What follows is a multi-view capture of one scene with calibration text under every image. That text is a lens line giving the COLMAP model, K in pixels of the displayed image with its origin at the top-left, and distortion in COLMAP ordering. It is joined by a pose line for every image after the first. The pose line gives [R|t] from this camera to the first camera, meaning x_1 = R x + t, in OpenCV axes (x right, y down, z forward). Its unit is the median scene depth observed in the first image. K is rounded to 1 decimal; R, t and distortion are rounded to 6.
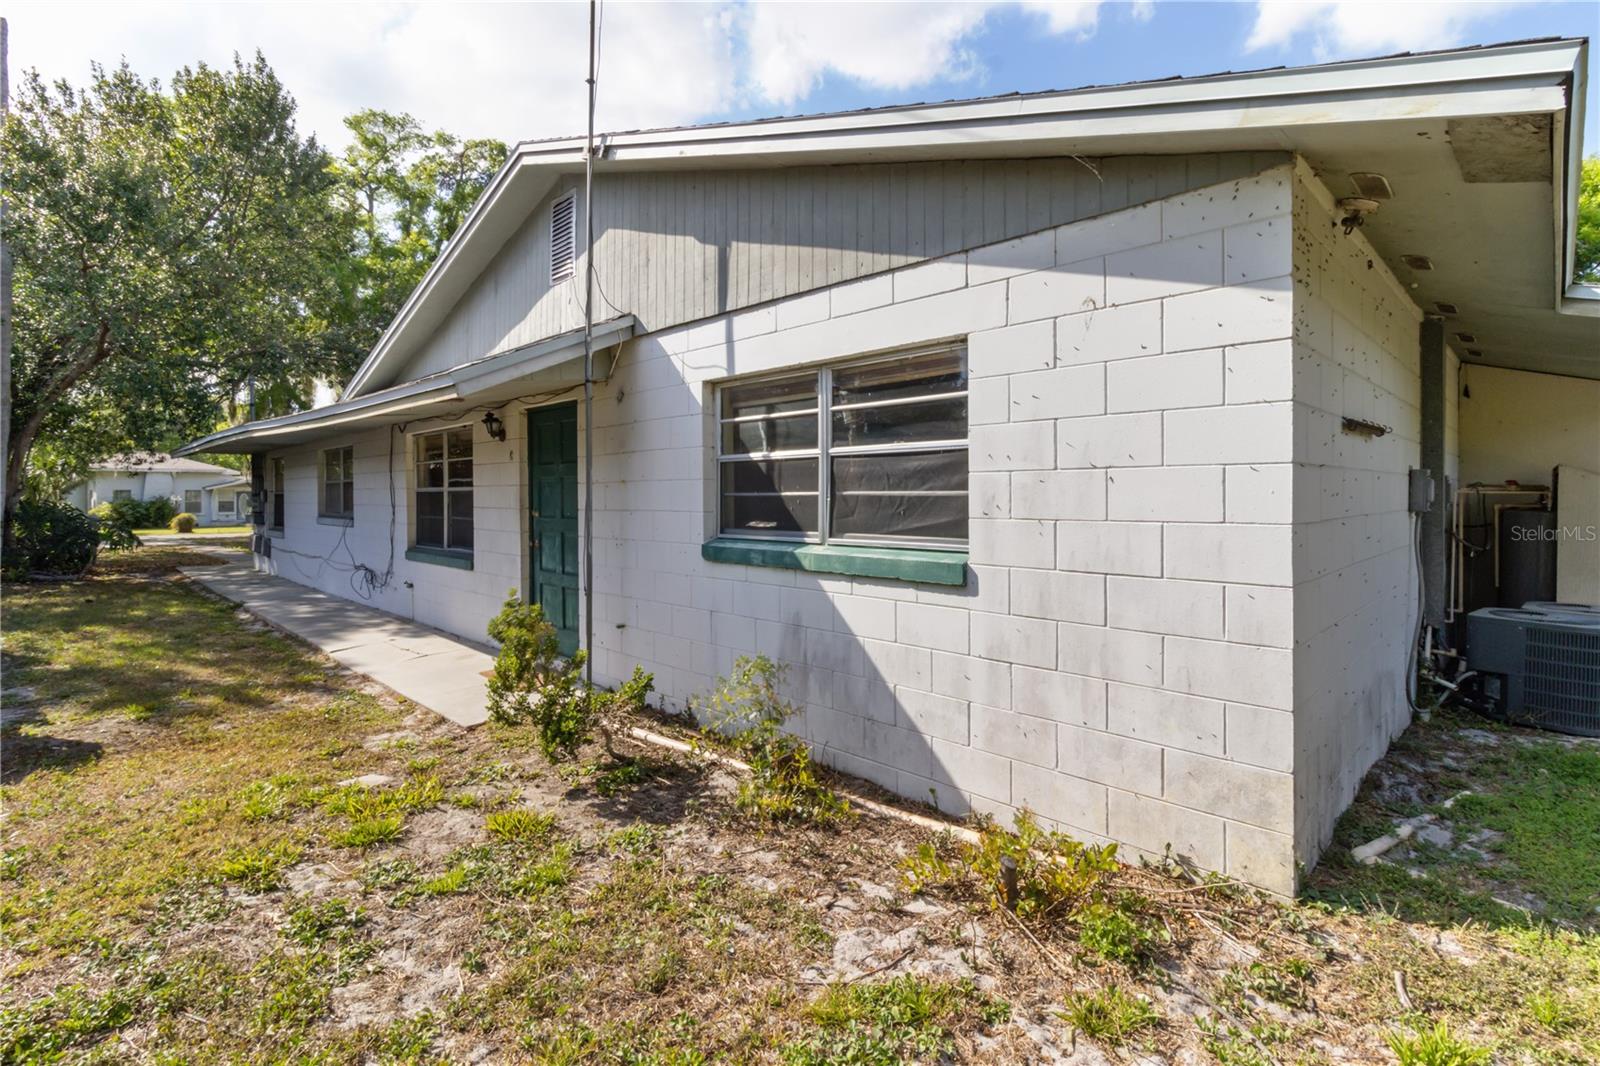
lens RADIAL K [[769.3, 0, 801.7], [0, 769.3, 515.9], [0, 0, 1]] dist [0.003747, -0.001498]
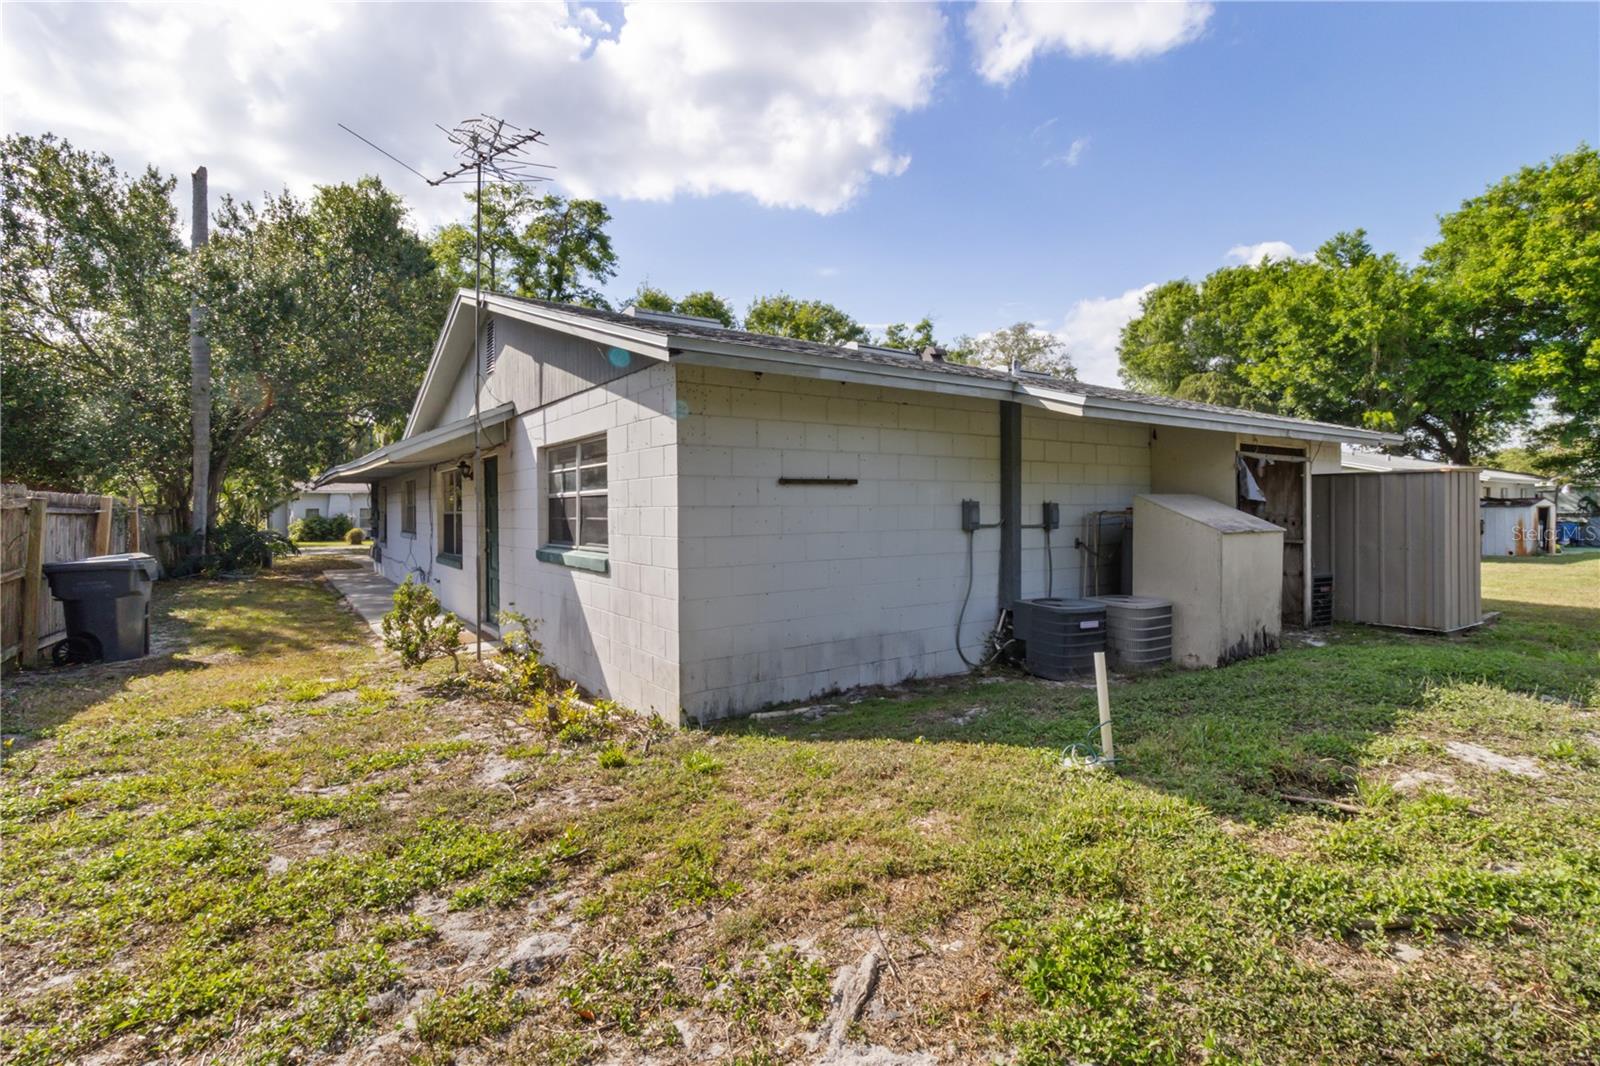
lens RADIAL K [[769.3, 0, 794.2], [0, 769.3, 525.4], [0, 0, 1]] dist [0.003747, -0.001498]
pose [[0.984683, -0.002391, -0.174337, 0.232923], [0.001492, 0.999985, -0.005284, -0.001666], [0.174347, 0.004943, 0.984672, -0.163641]]
